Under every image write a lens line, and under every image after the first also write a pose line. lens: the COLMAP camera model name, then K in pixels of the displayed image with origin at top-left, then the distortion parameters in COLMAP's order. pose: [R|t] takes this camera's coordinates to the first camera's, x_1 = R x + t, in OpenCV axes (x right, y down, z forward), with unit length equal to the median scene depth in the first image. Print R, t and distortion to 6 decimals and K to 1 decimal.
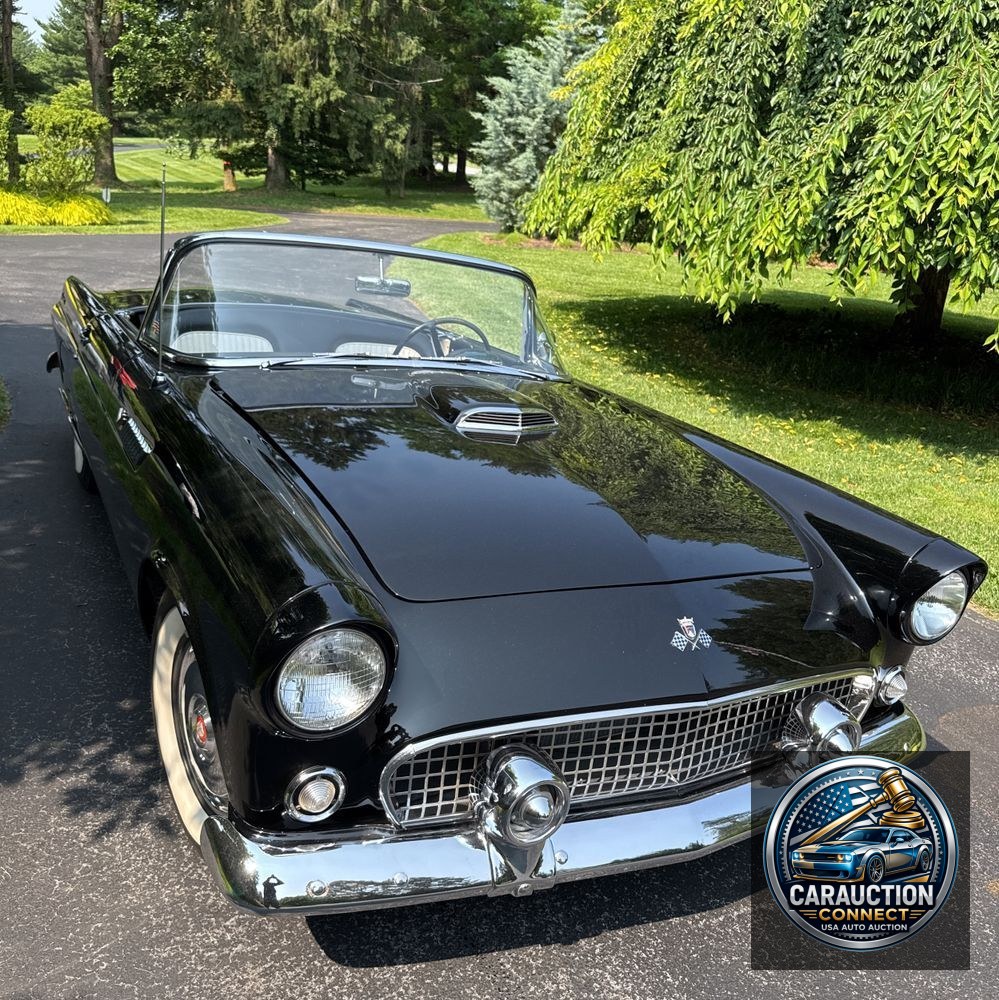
lens RADIAL K [[949.9, 0, 501.2], [0, 949.9, 509.6], [0, 0, 1]] dist [0.004381, -0.013916]
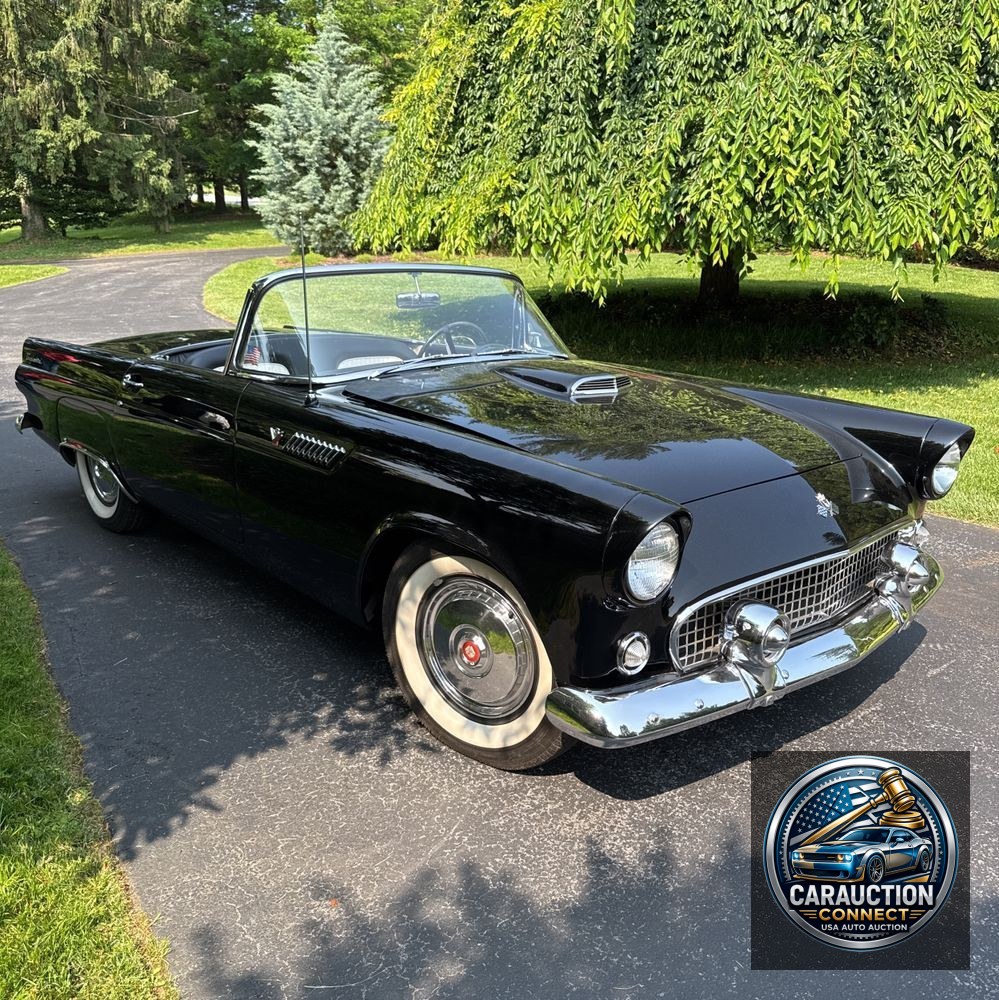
lens RADIAL K [[948.9, 0, 499.5], [0, 948.9, 500.0], [0, 0, 1]] dist [-0.001205, -0.016157]
pose [[0.966475, -0.164559, 0.197096, -0.099492], [0.168543, 0.985688, -0.003494, 0.007732], [-0.193701, 0.036596, 0.980378, -0.044590]]
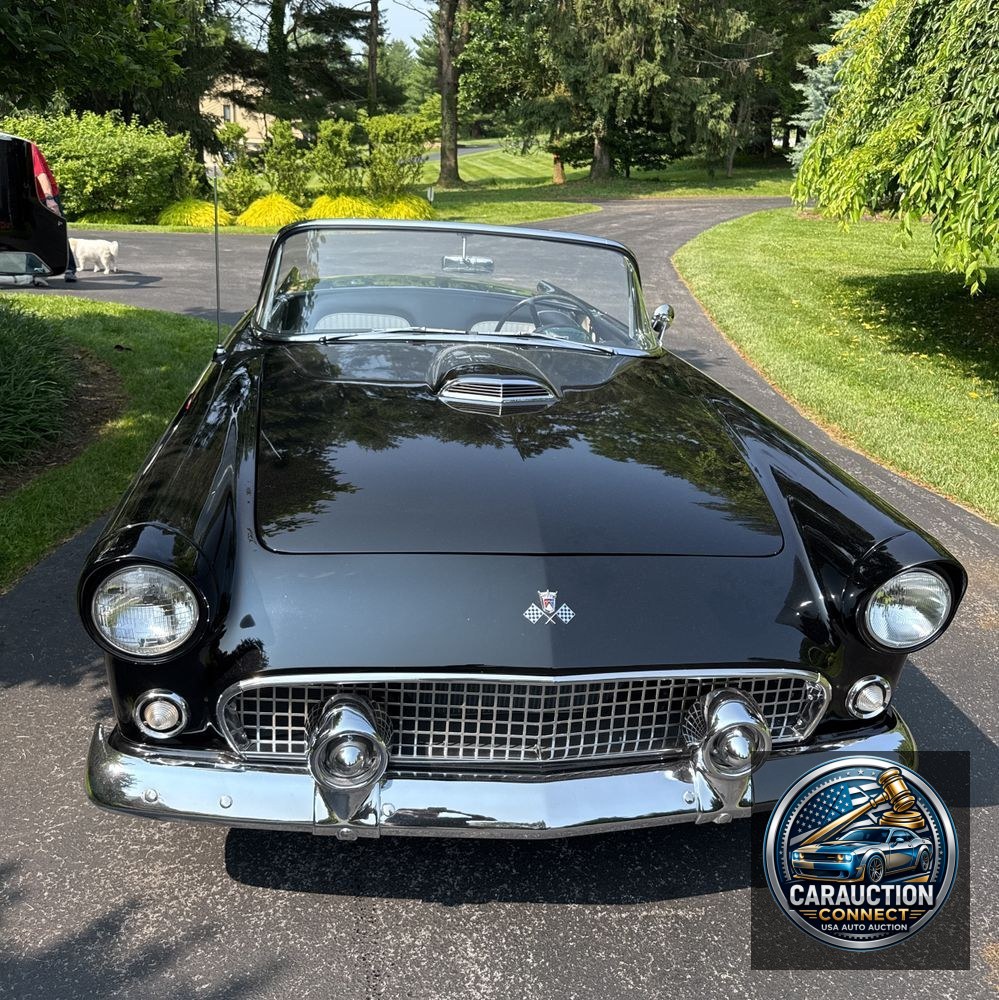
lens RADIAL K [[948.9, 0, 499.5], [0, 948.9, 500.0], [0, 0, 1]] dist [-0.001205, -0.016157]
pose [[0.941797, 0.046164, -0.332998, 0.089708], [-0.044281, 0.998931, 0.013247, 0.001996], [0.333253, 0.002270, 0.942835, 0.012768]]
